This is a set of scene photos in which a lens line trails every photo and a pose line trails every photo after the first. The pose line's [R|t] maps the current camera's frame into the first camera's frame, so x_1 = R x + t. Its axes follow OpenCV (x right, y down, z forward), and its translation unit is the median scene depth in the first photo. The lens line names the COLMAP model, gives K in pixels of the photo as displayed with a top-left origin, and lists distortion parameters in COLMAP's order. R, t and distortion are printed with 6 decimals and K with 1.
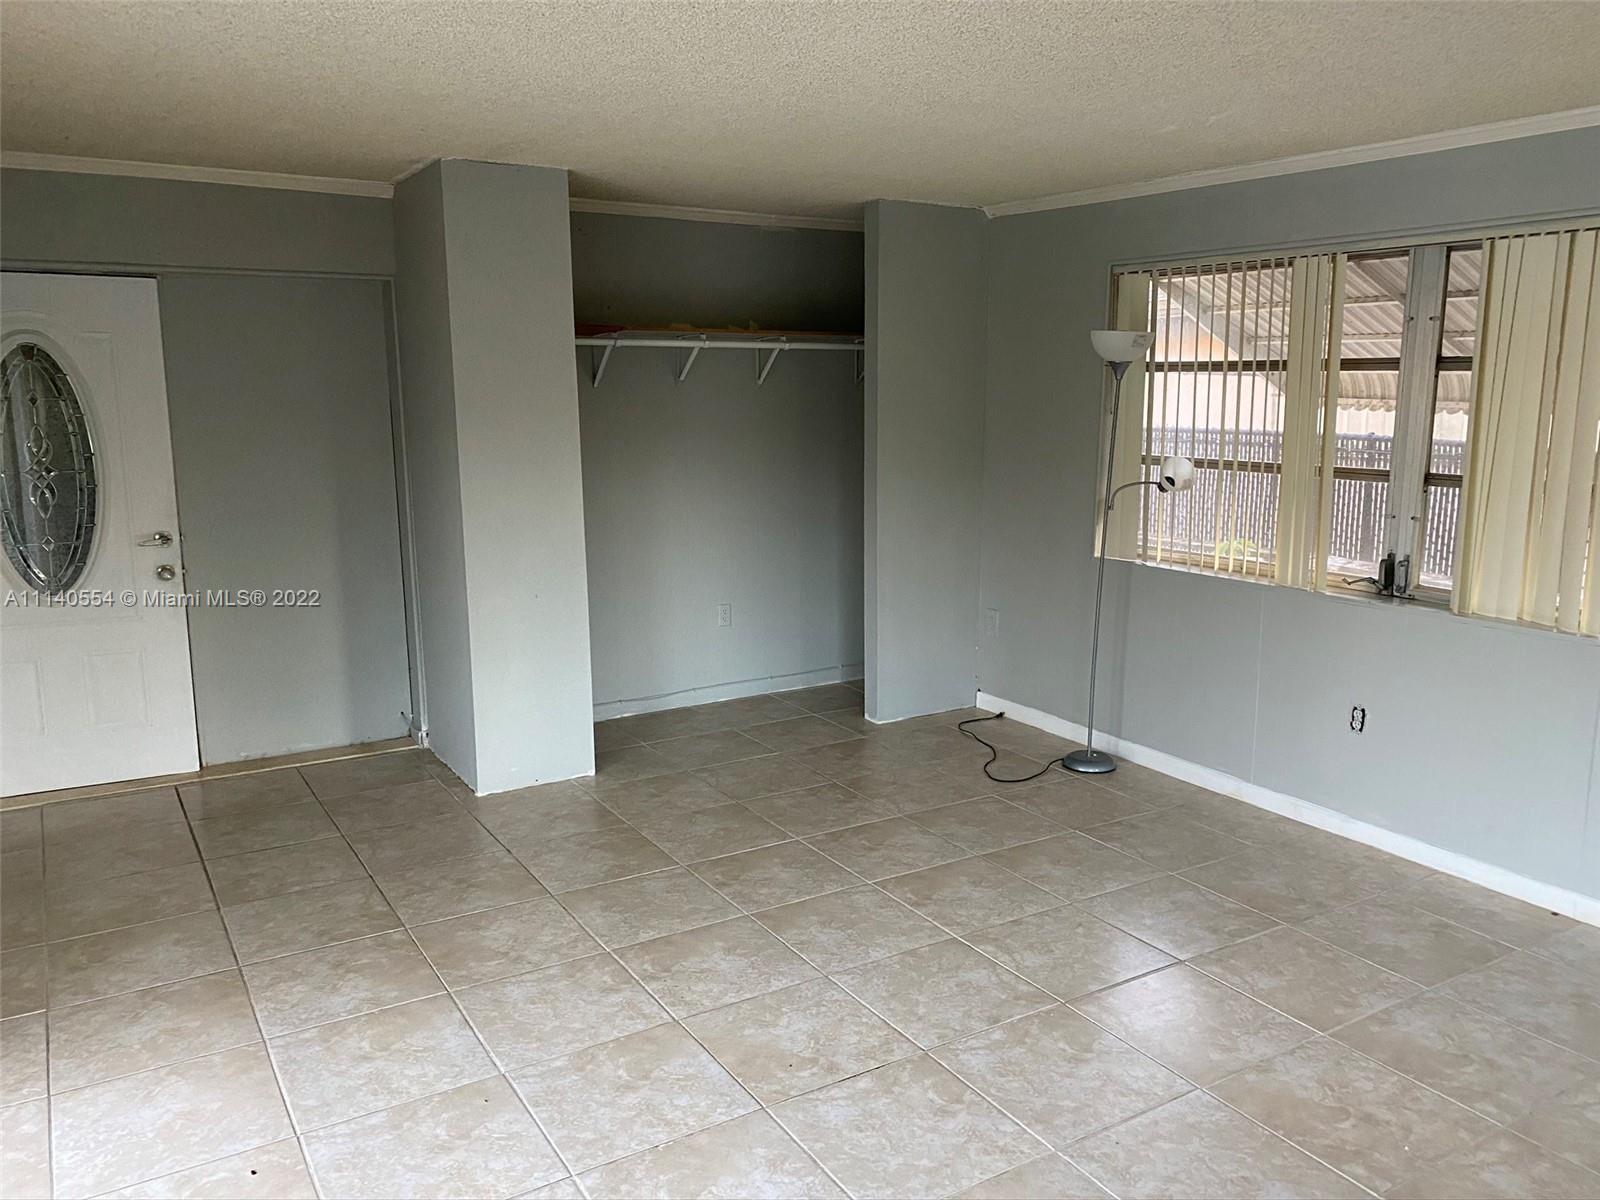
lens RADIAL K [[1231.5, 0, 808.6], [0, 1231.5, 612.8], [0, 0, 1]] dist [0.033157, -0.003671]
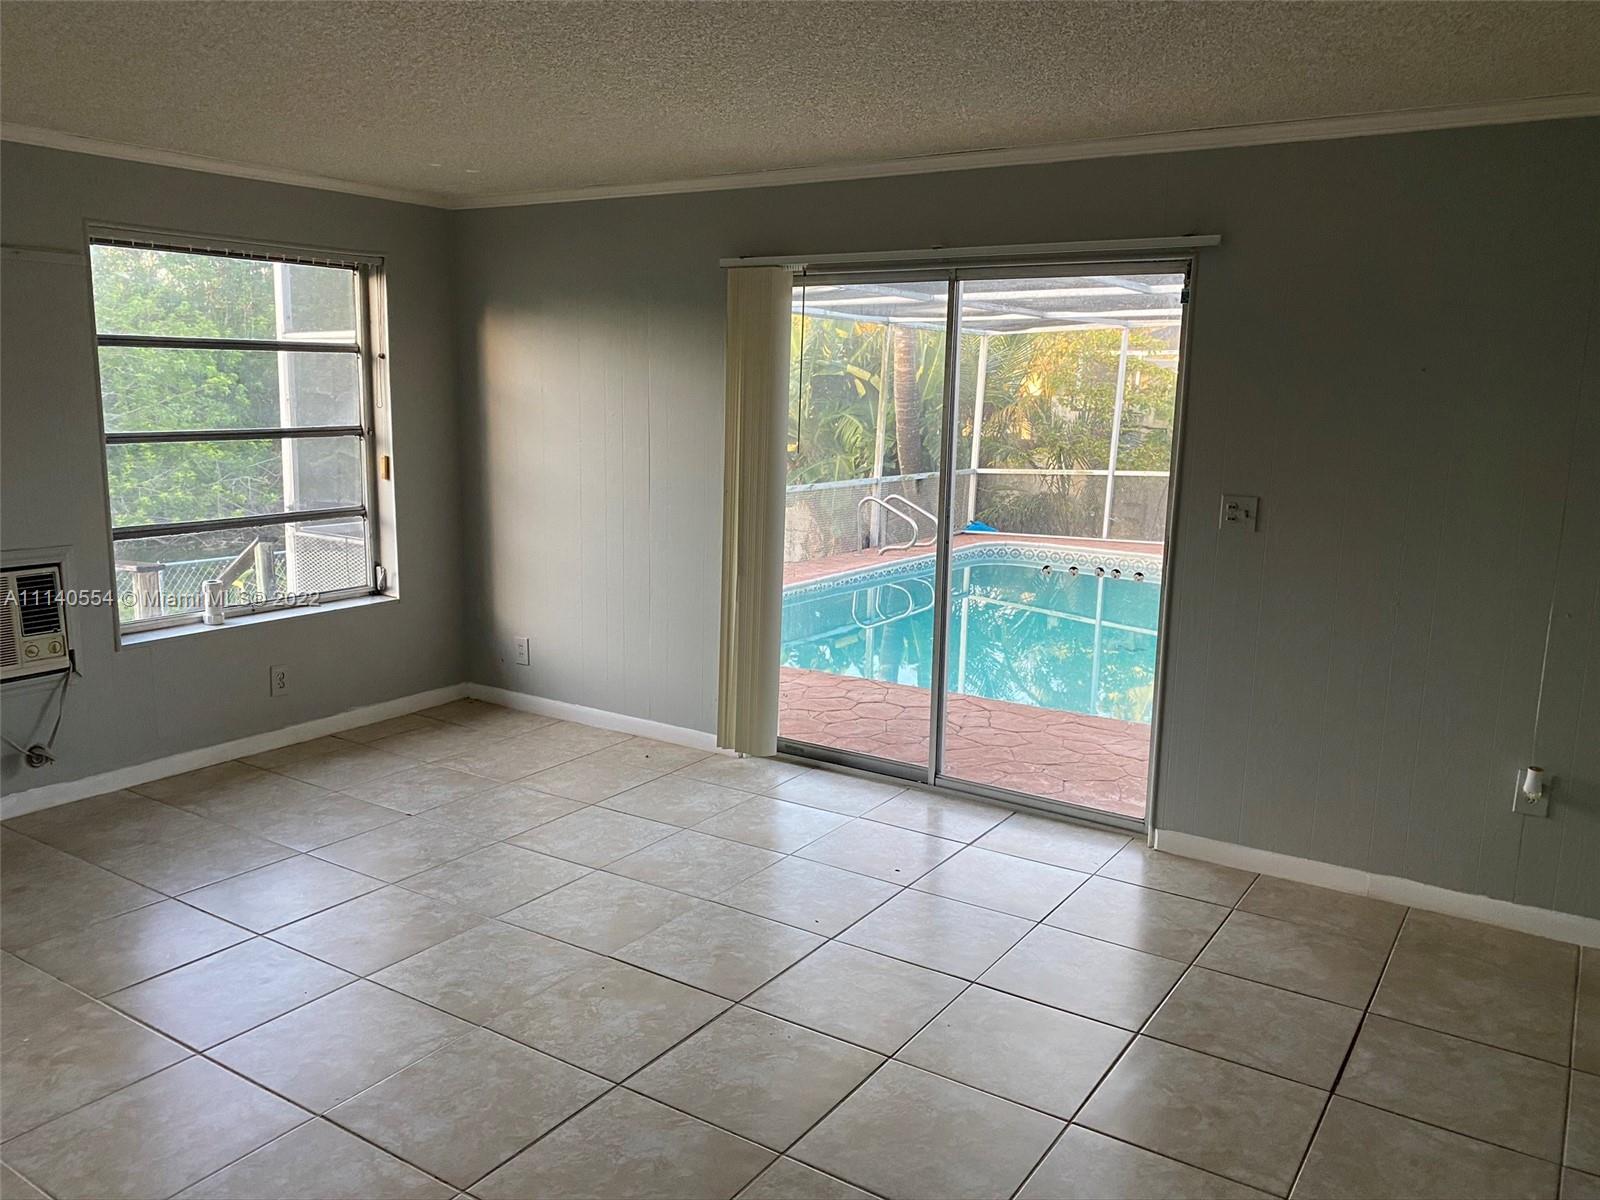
lens RADIAL K [[1244.7, 0, 800.0], [0, 1244.7, 600.0], [0, 0, 1]] dist [0.028127, -0.005671]
pose [[-0.909722, 0.055303, -0.411518, 0.208373], [-0.097535, 0.934897, 0.341253, -0.277564], [0.403600, 0.350583, -0.845103, 1.489073]]
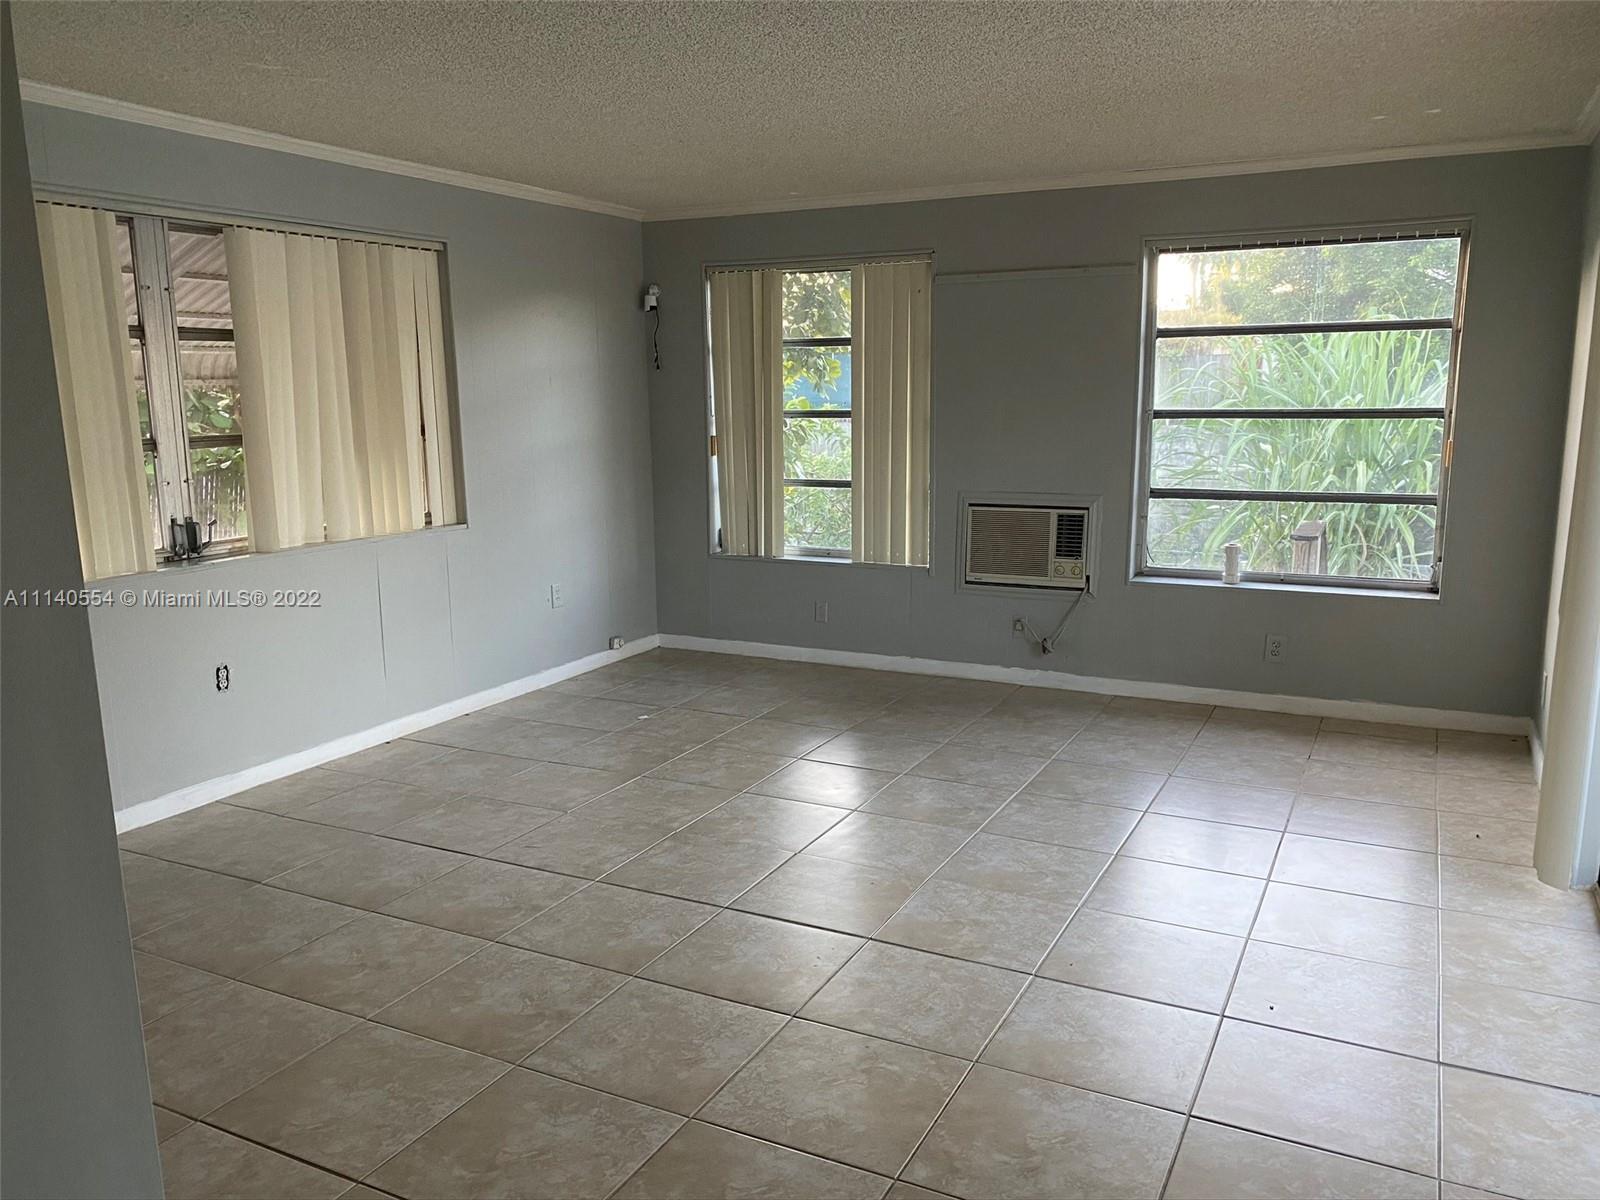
lens RADIAL K [[1231.5, 0, 808.6], [0, 1231.5, 612.8], [0, 0, 1]] dist [0.033157, -0.003671]
pose [[-0.523142, -0.154584, 0.838109, -0.772997], [0.169463, 0.944907, 0.280060, -0.198979], [-0.835228, 0.288539, -0.468124, 1.228784]]
